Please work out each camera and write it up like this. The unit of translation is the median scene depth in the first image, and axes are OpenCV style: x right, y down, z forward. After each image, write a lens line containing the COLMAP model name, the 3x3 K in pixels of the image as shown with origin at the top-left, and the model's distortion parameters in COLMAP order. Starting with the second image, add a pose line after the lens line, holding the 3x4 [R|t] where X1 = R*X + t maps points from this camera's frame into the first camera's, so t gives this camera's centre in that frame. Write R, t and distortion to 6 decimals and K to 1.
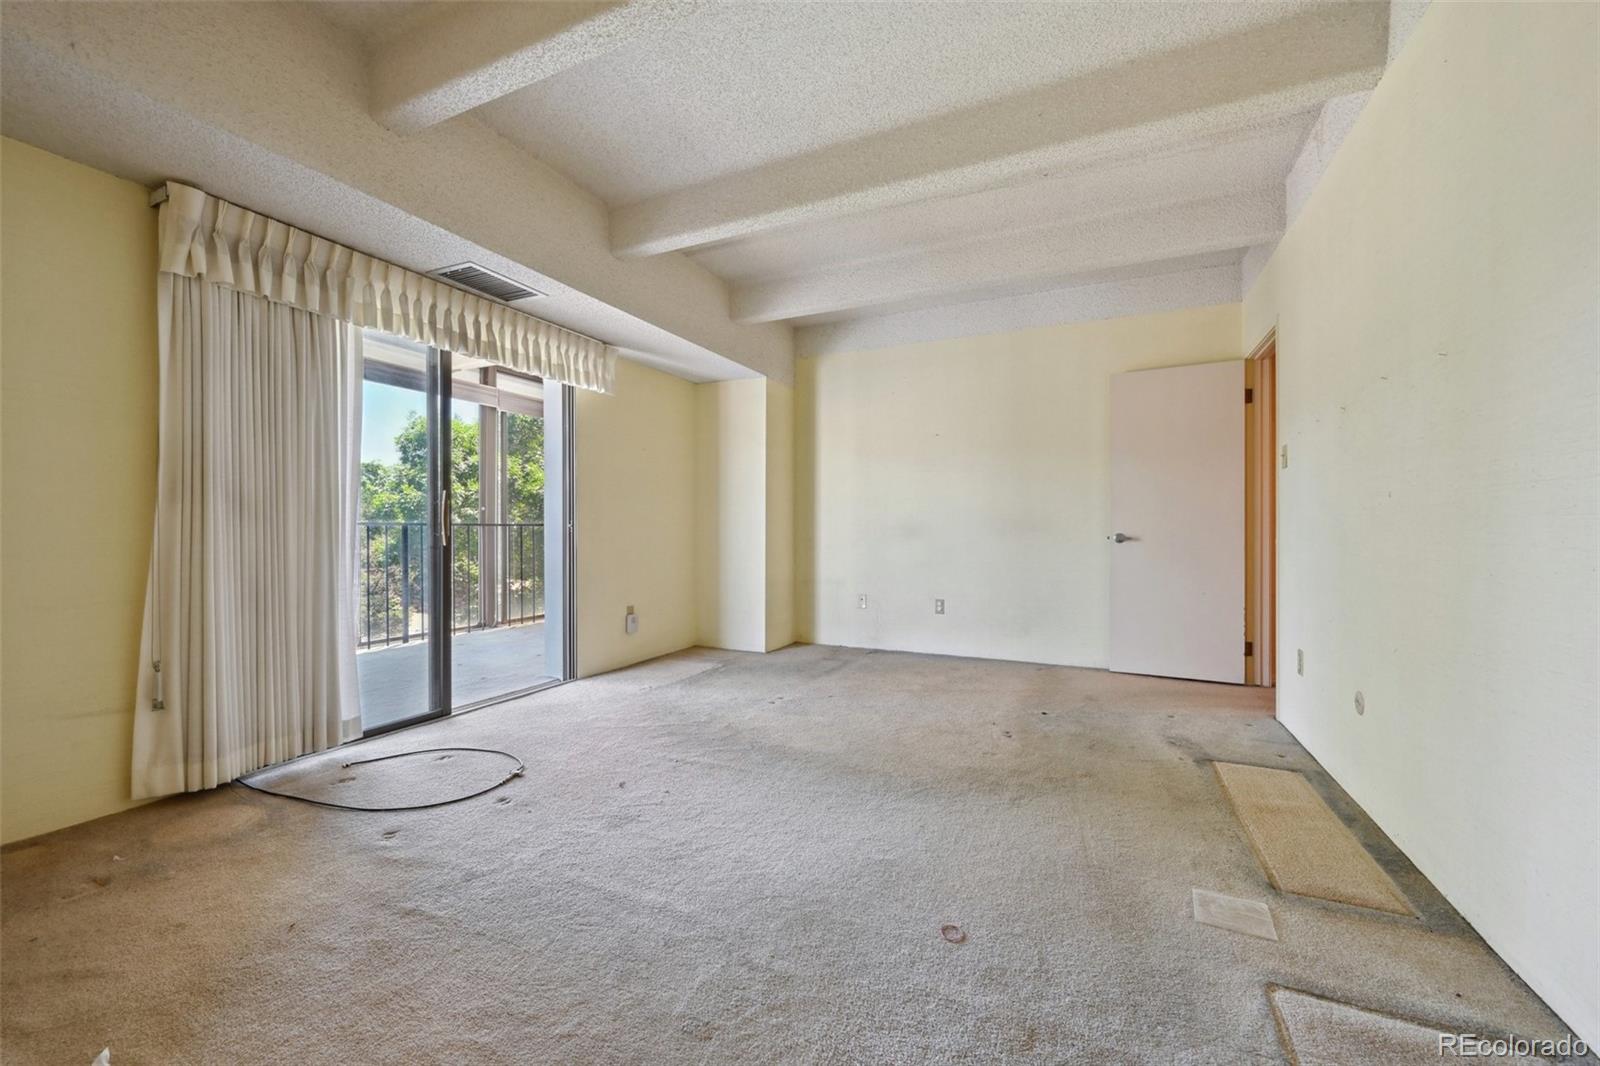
lens RADIAL K [[627.0, 0, 797.1], [0, 627.0, 535.6], [0, 0, 1]] dist [0.000308, -0.000019]
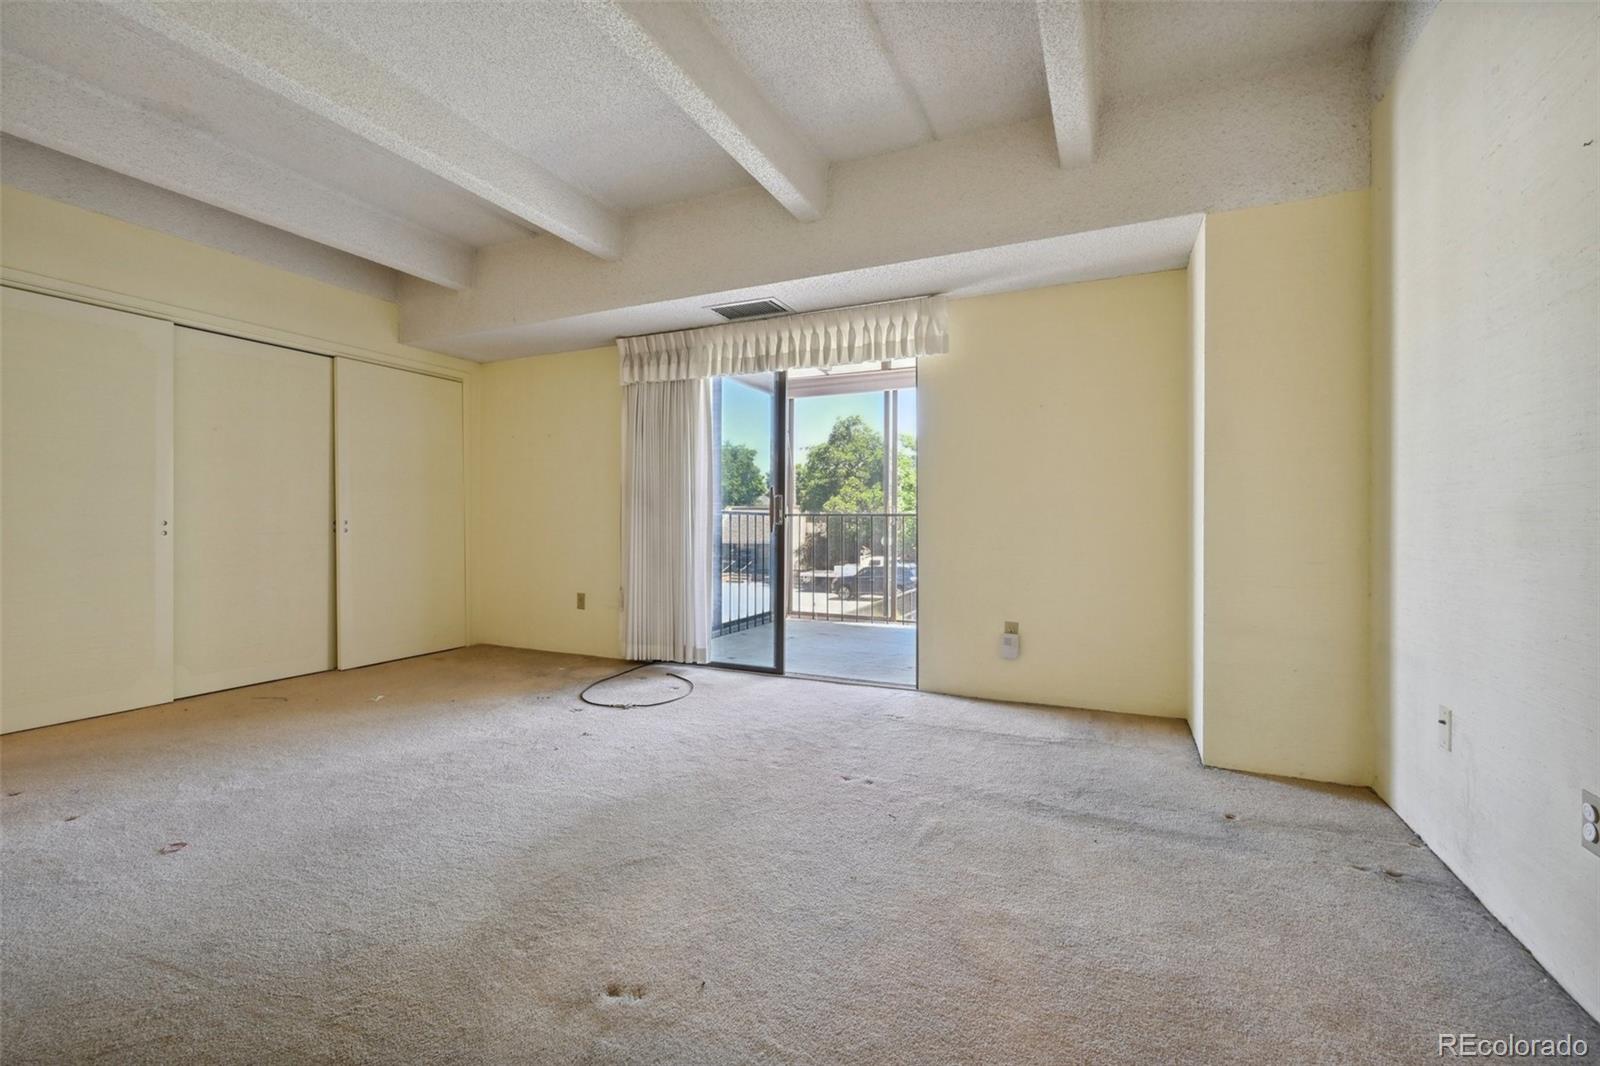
lens RADIAL K [[672.2, 0, 802.0], [0, 672.2, 527.1], [0, 0, 1]] dist [-0.002055, 0.000703]
pose [[0.023353, 0.007759, -0.999697, 0.706240], [-0.013307, 0.999884, 0.007450, -0.004470], [0.999639, 0.013129, 0.023453, 0.984380]]
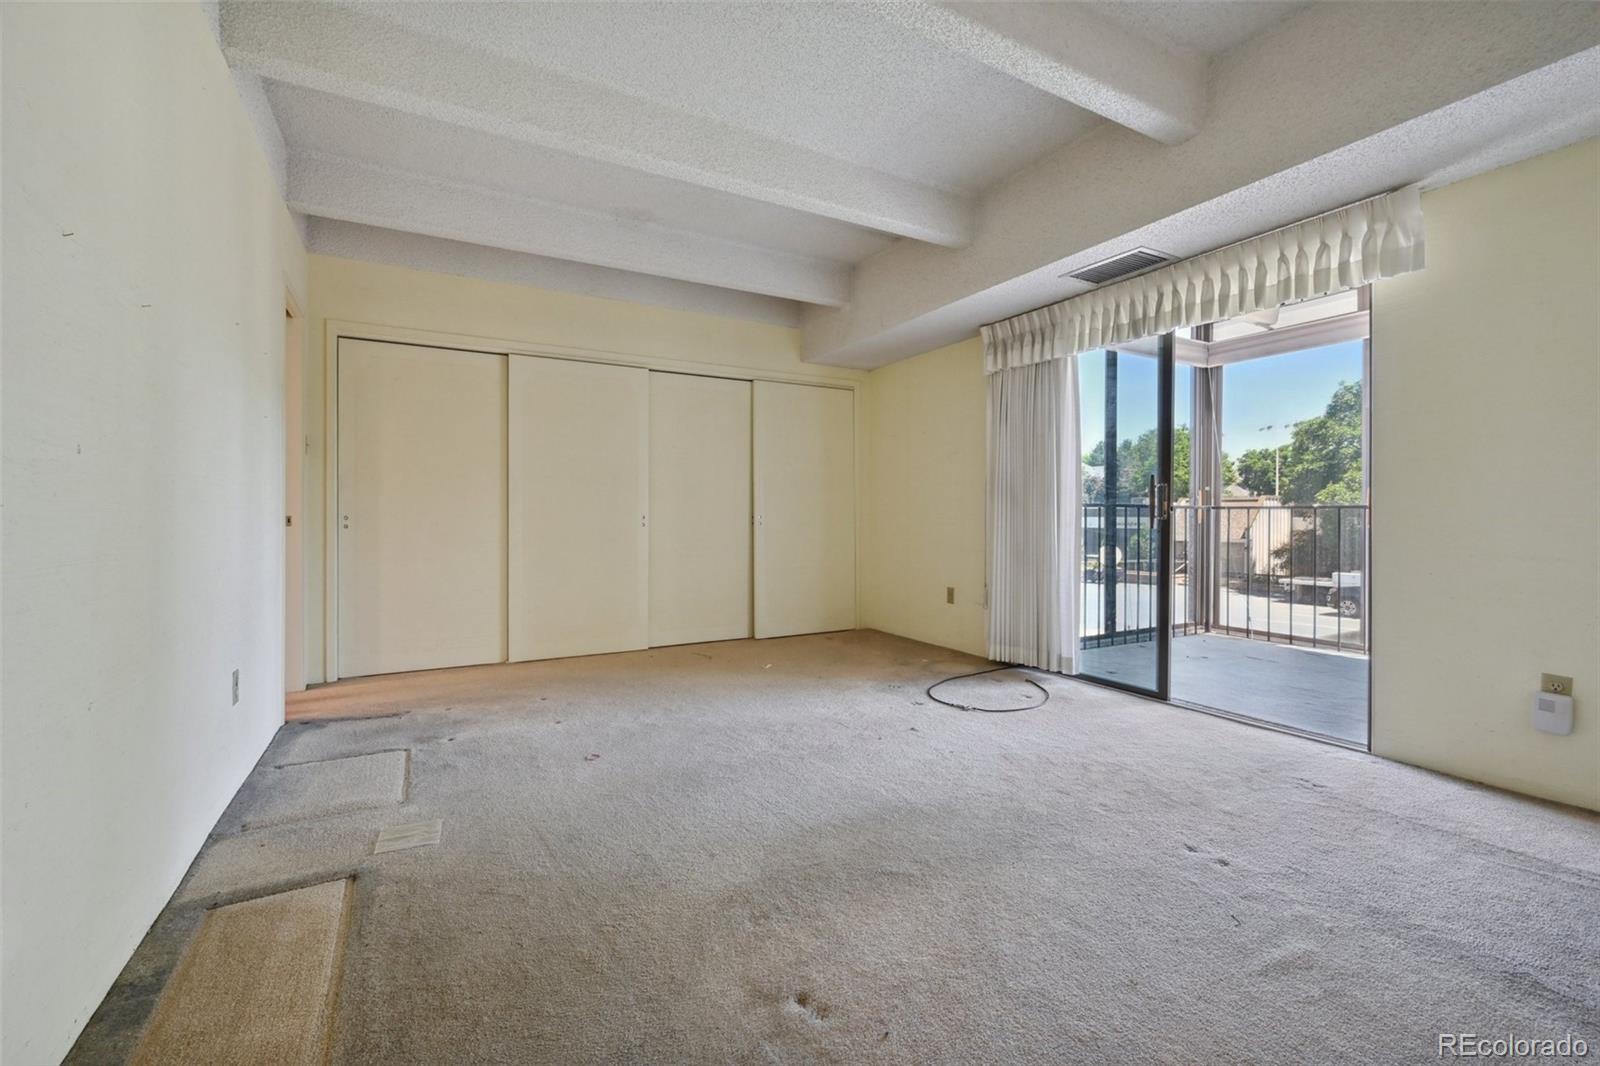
lens RADIAL K [[672.2, 0, 806.4], [0, 672.2, 523.3], [0, 0, 1]] dist [-0.002055, 0.000703]
pose [[-0.565165, 0.009070, -0.824928, 0.621451], [-0.010200, 0.999786, 0.017981, -0.006404], [0.824915, 0.018577, -0.564952, 1.103259]]
